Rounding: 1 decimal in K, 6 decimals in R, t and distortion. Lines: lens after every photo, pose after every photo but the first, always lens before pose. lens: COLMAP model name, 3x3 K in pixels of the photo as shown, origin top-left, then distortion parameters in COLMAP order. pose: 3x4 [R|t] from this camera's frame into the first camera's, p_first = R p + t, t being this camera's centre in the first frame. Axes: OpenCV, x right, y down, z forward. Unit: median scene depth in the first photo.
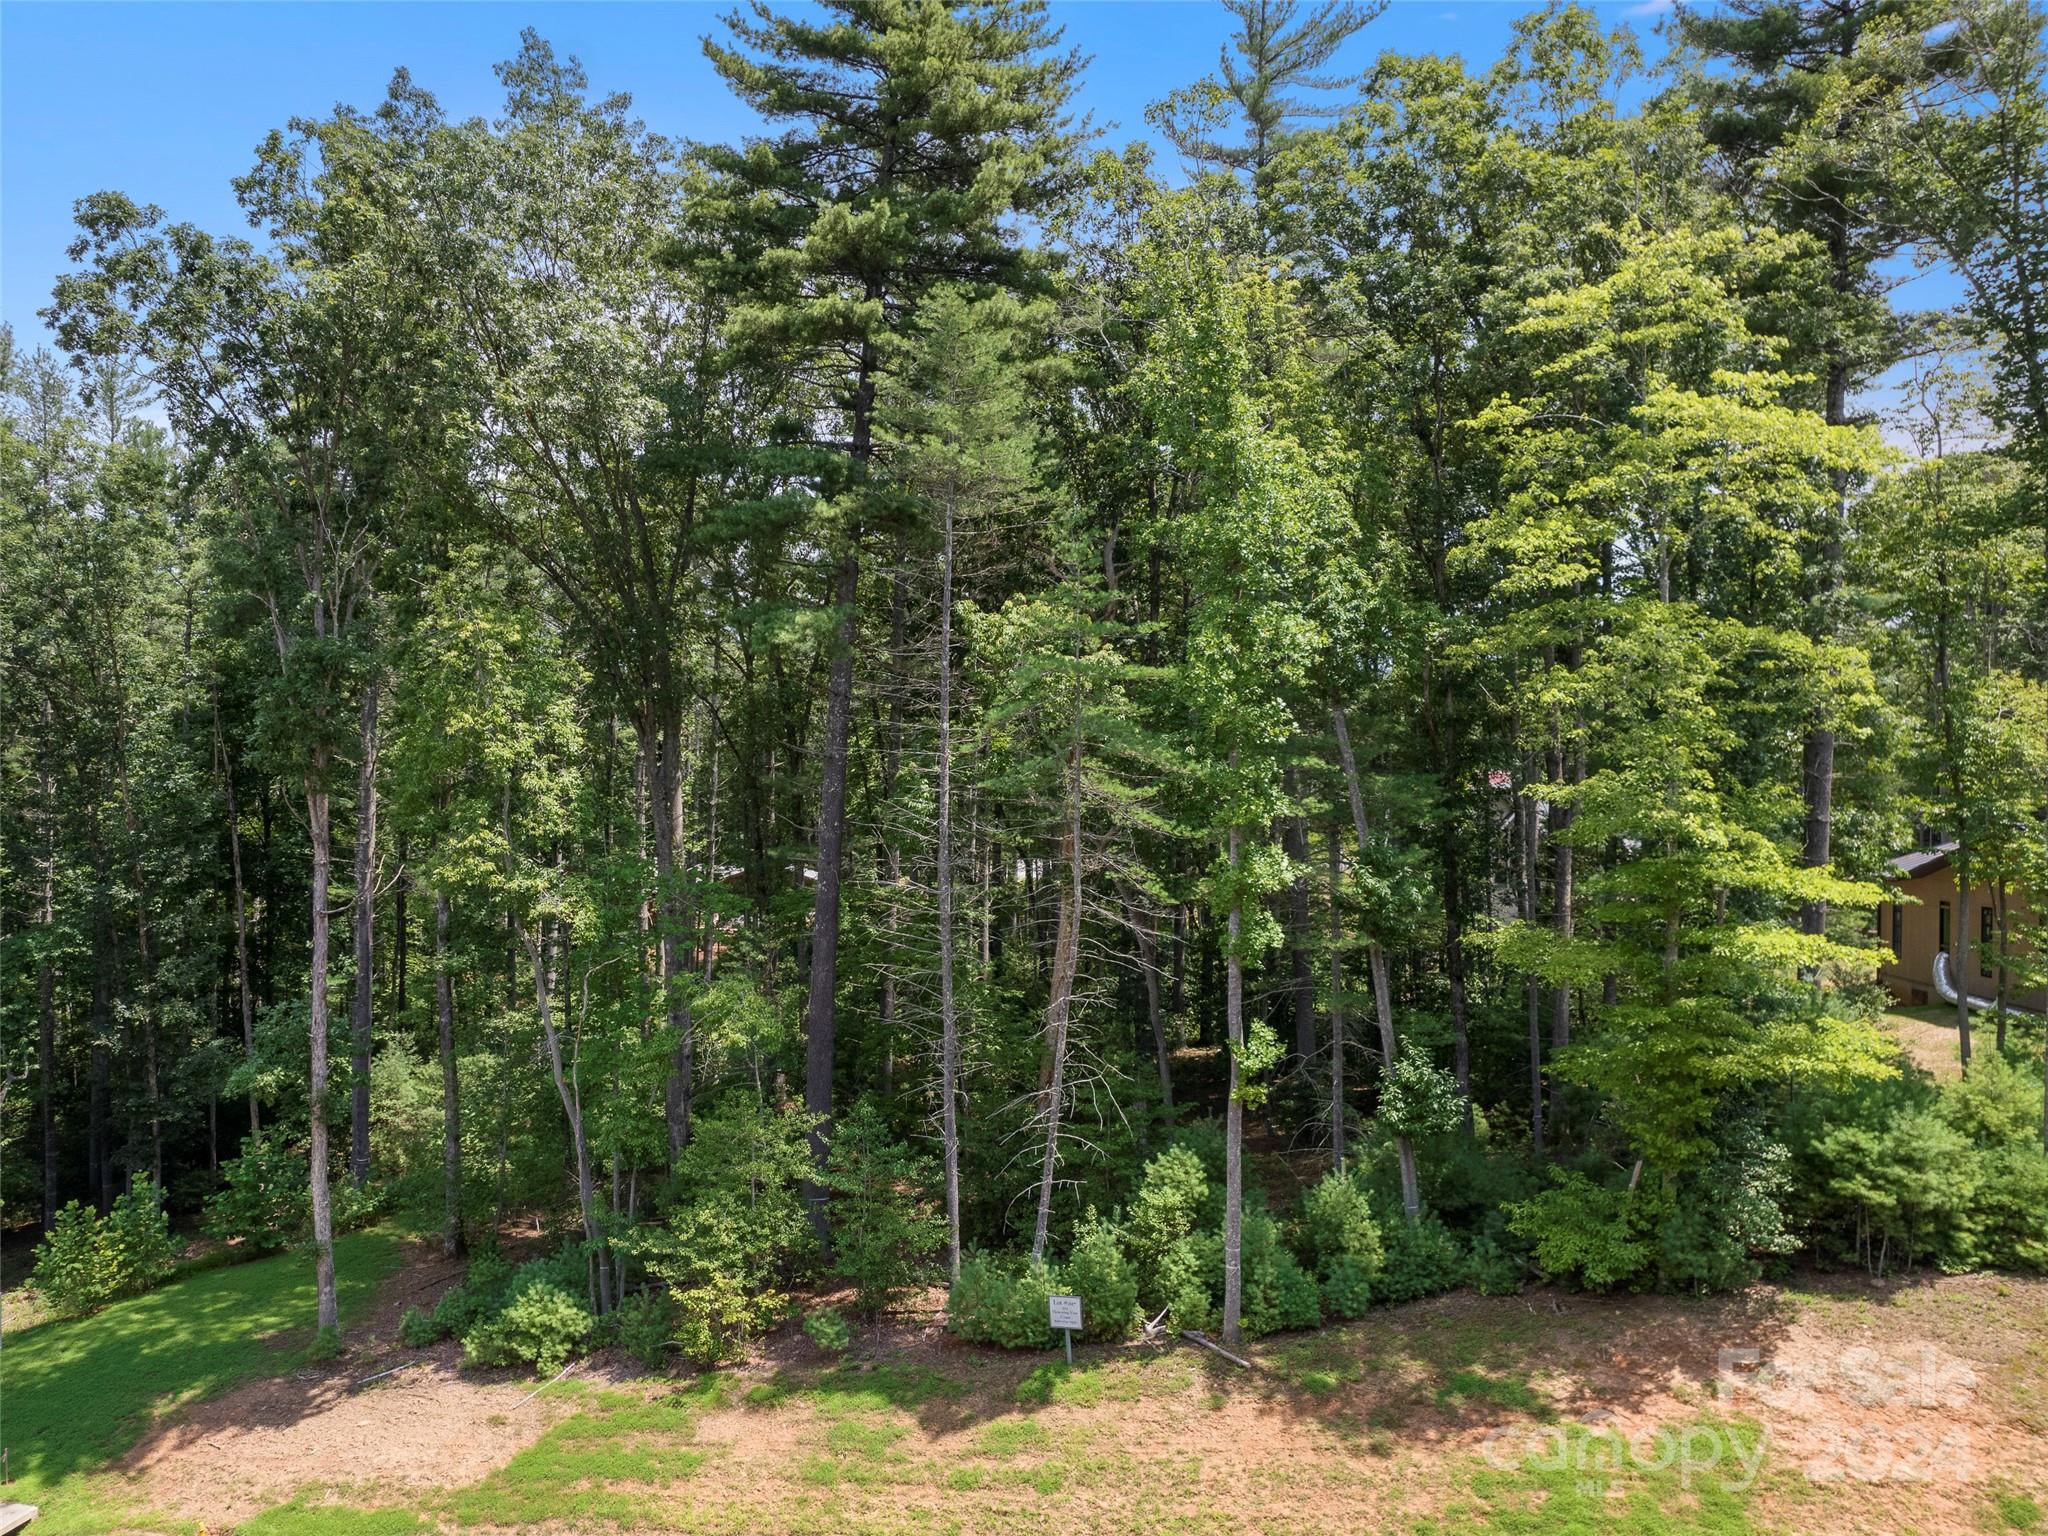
lens RADIAL K [[1436.5, 0, 925.5], [0, 1436.5, 771.6], [0, 0, 1]] dist [-0.068760, 0.059013]
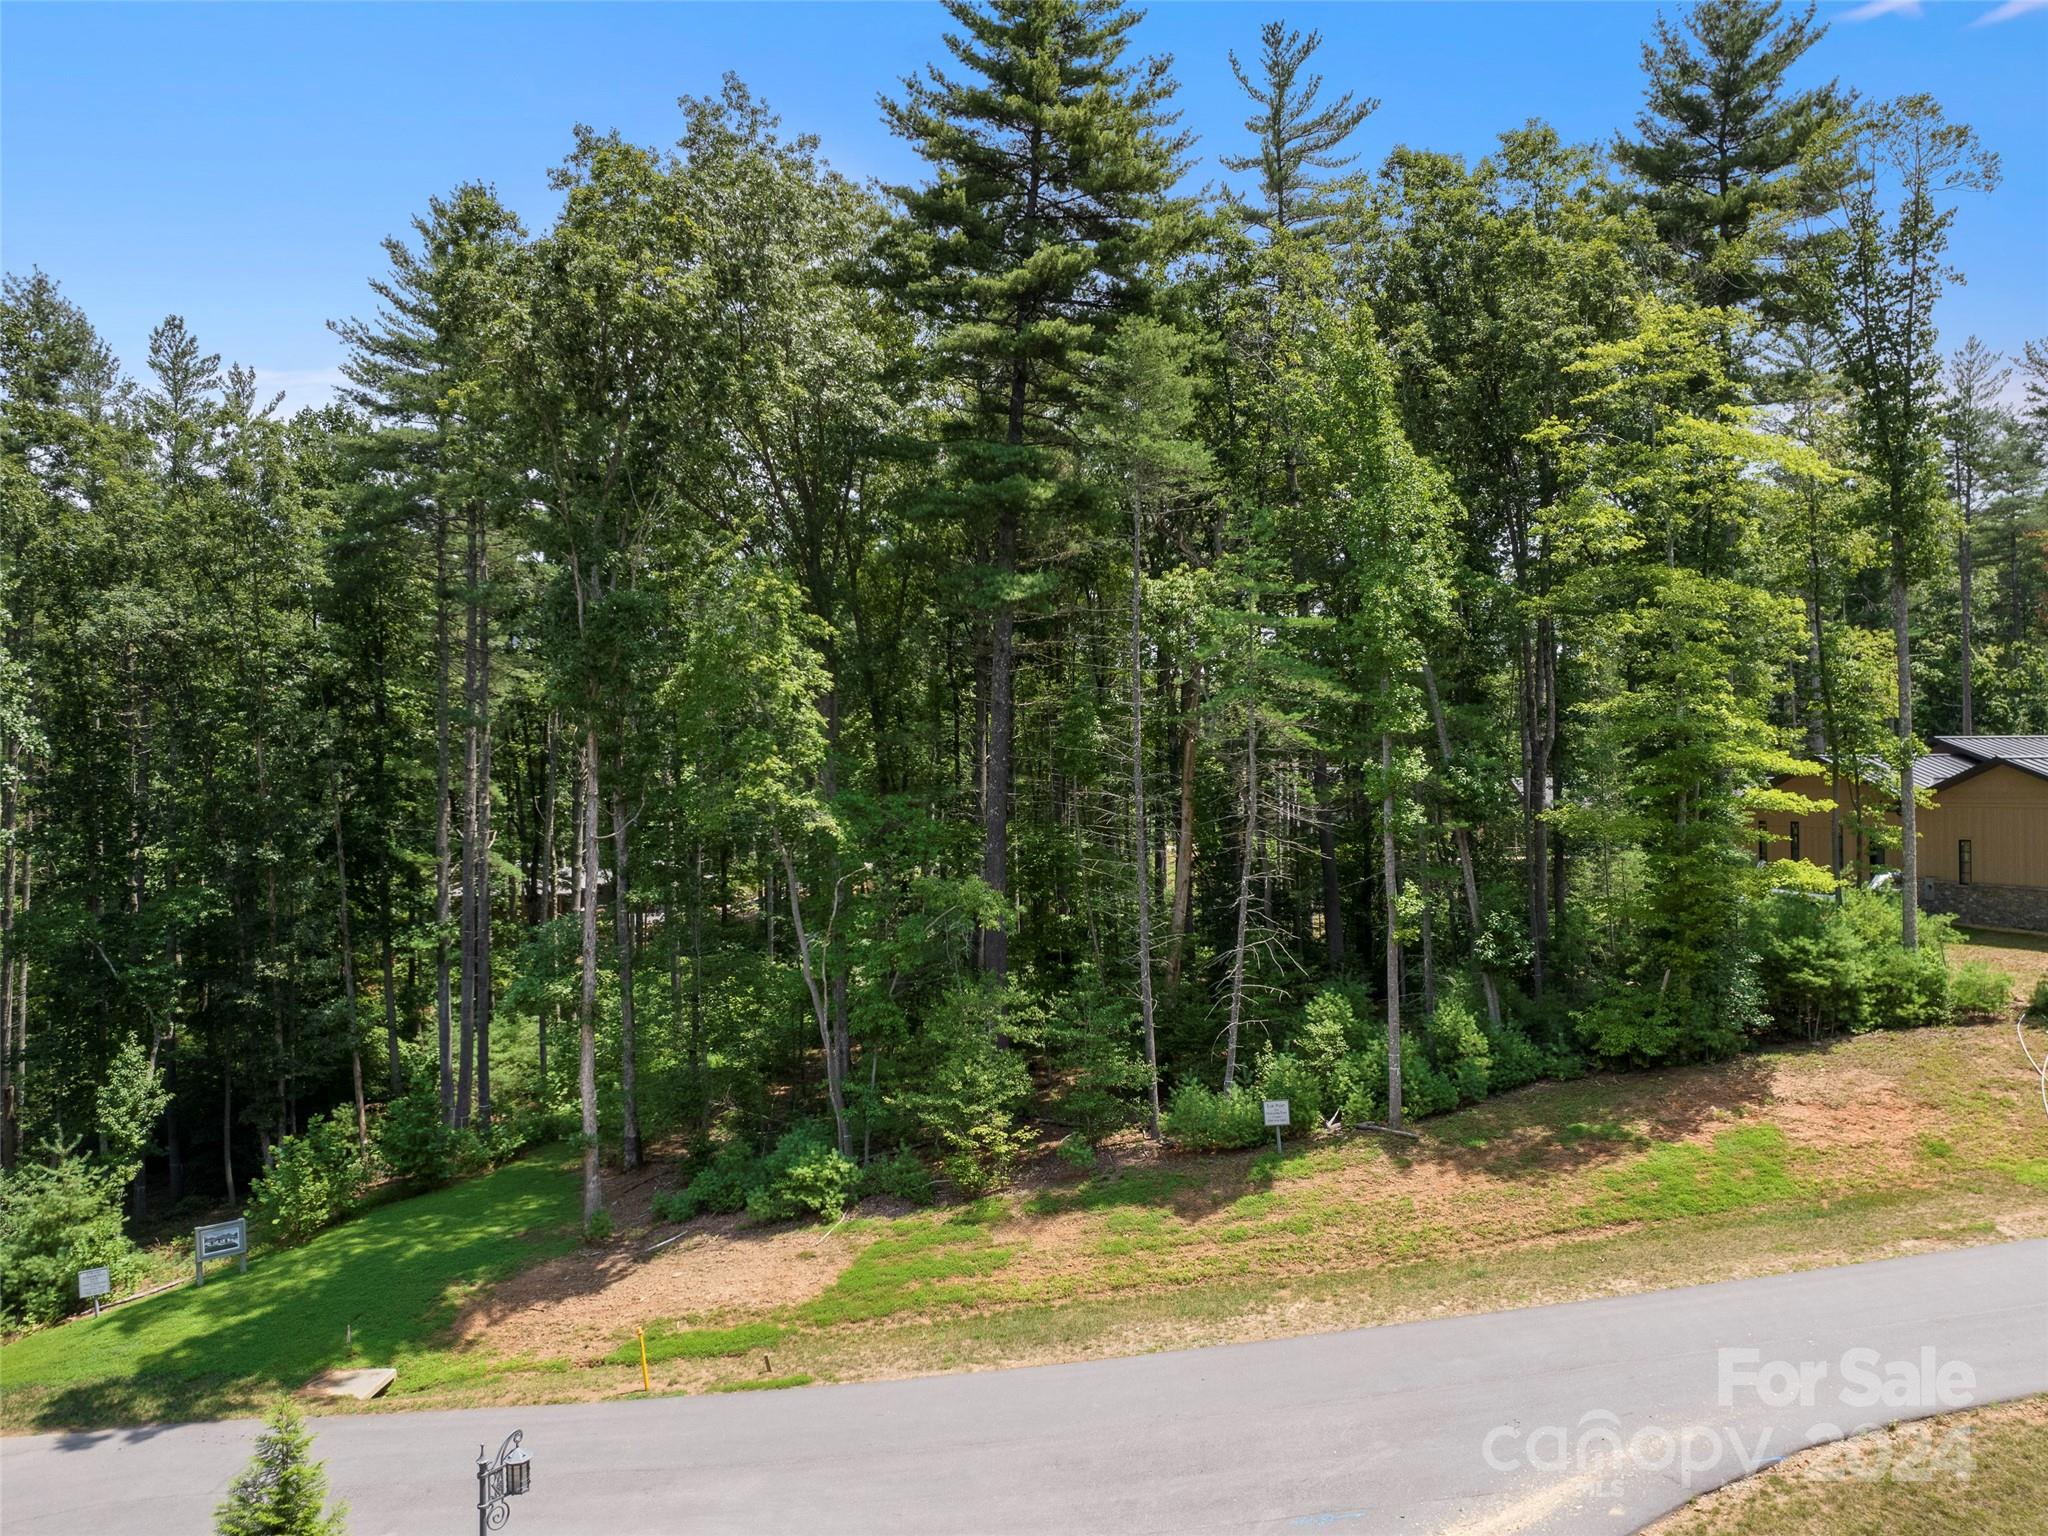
lens RADIAL K [[1443.2, 0, 1024.0], [0, 1443.2, 768.0], [0, 0, 1]] dist [-0.042567, -0.003582]
pose [[0.974319, -0.020602, 0.224228, -0.389962], [0.024327, 0.999608, -0.013860, 0.075471], [-0.223855, 0.018959, 0.974438, -0.213040]]
